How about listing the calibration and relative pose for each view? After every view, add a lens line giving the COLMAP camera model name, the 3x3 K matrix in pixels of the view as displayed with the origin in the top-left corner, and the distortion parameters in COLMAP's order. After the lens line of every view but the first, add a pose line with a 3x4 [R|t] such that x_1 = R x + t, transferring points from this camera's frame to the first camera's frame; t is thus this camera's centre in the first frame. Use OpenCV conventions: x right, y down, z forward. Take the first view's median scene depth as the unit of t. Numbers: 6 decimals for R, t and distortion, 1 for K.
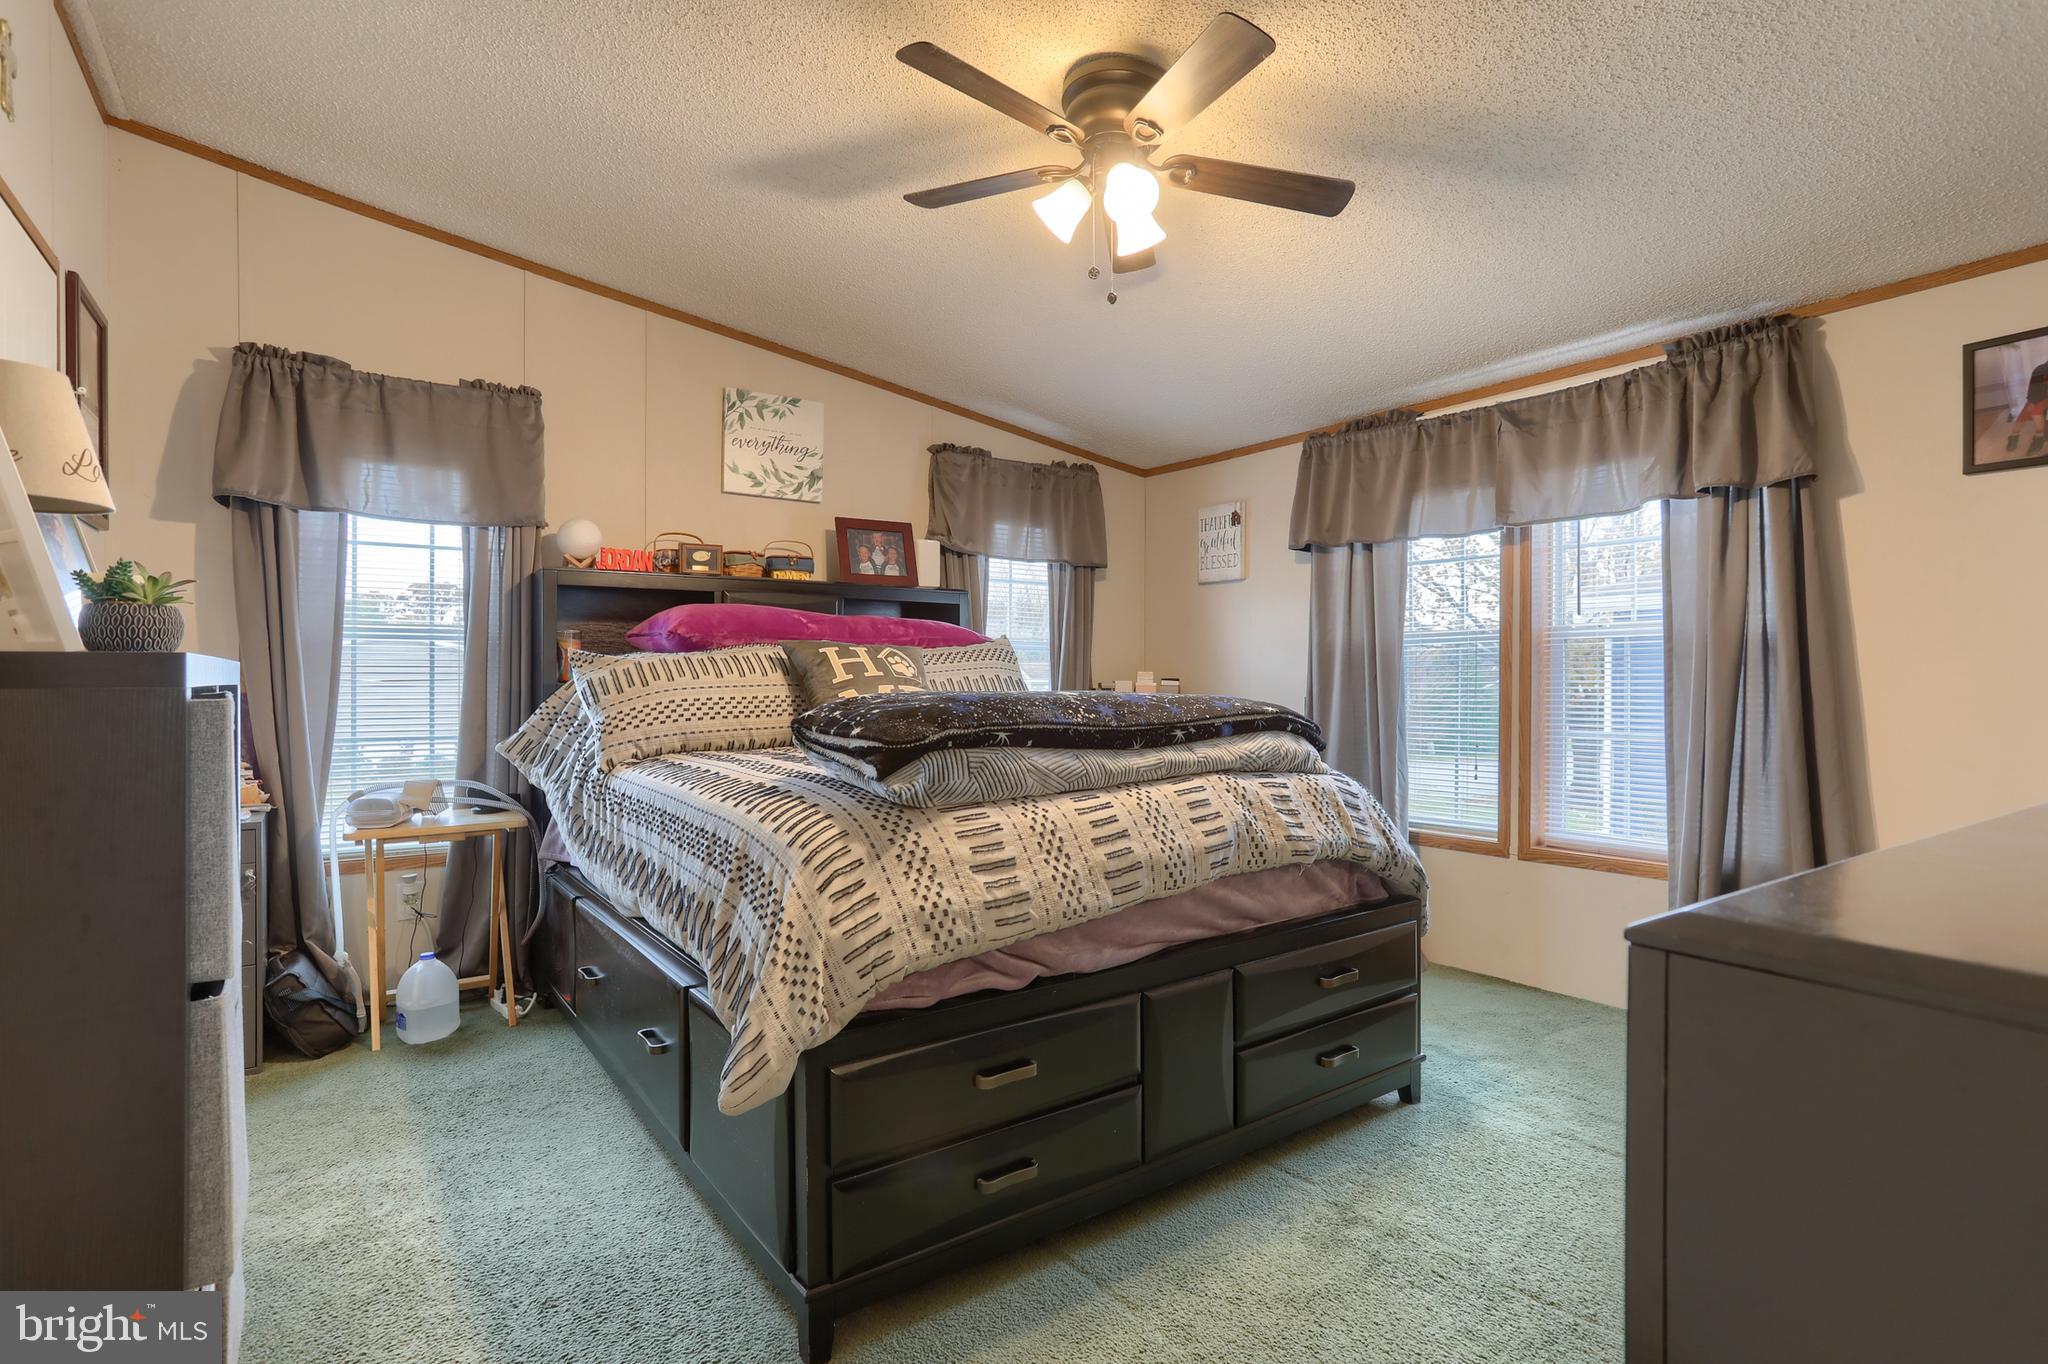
lens RADIAL K [[1017.5, 0, 1024.0], [0, 1017.5, 680.5], [0, 0, 1]] dist [-0.046708, 0.025460]
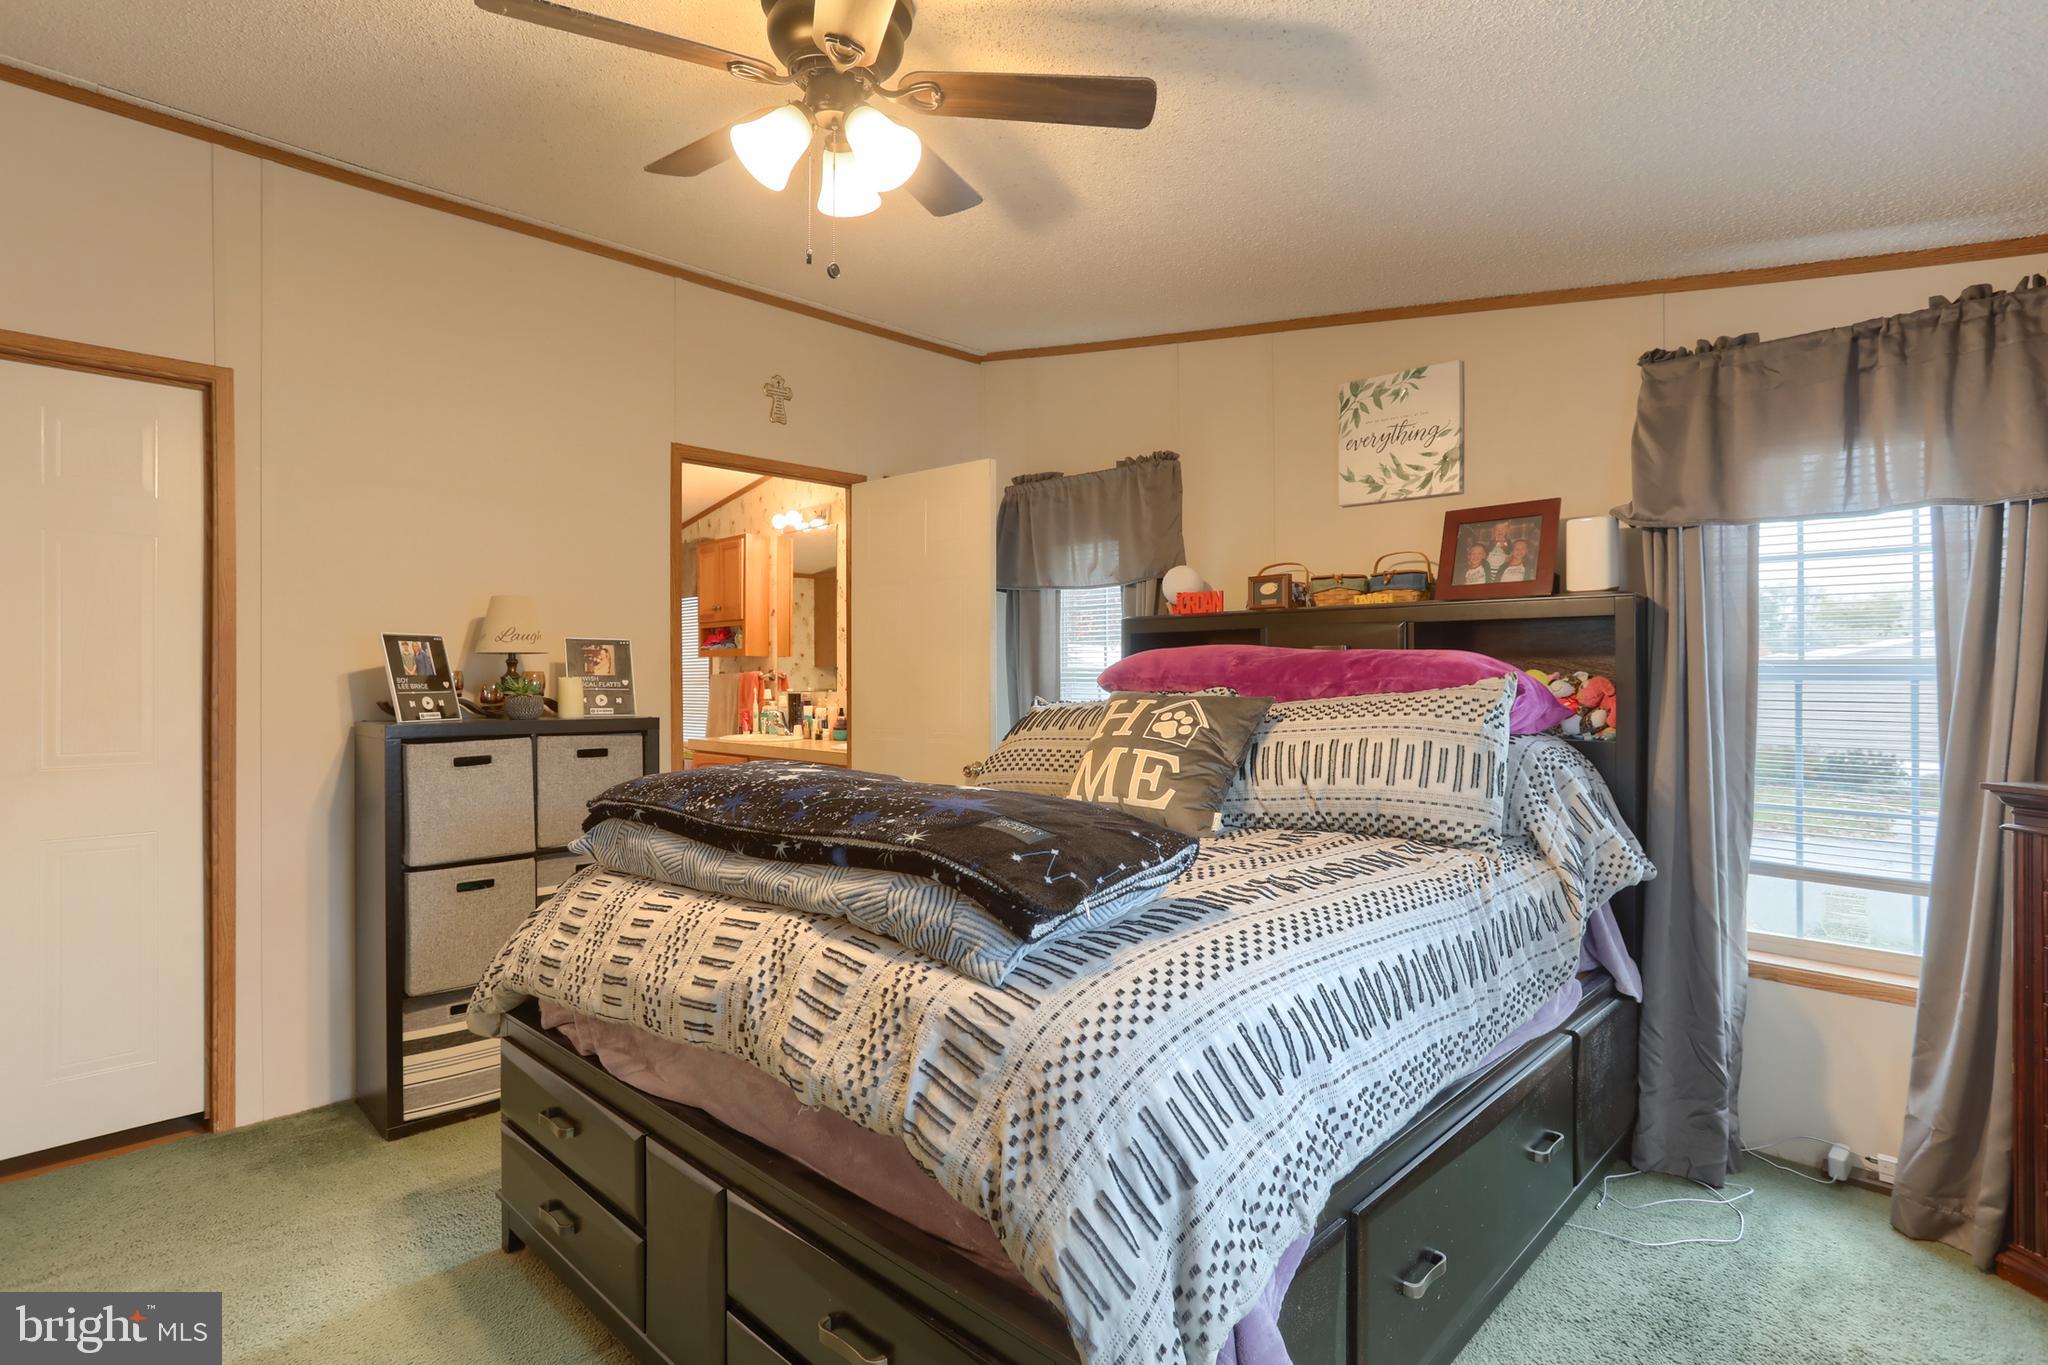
lens RADIAL K [[1017.5, 0, 1020.4], [0, 1017.5, 683.8], [0, 0, 1]] dist [-0.046708, 0.025460]
pose [[0.193688, 0.003191, -0.981058, 0.482646], [-0.001152, 0.999995, 0.003025, -0.036264], [0.981063, 0.000544, 0.193690, 0.547975]]
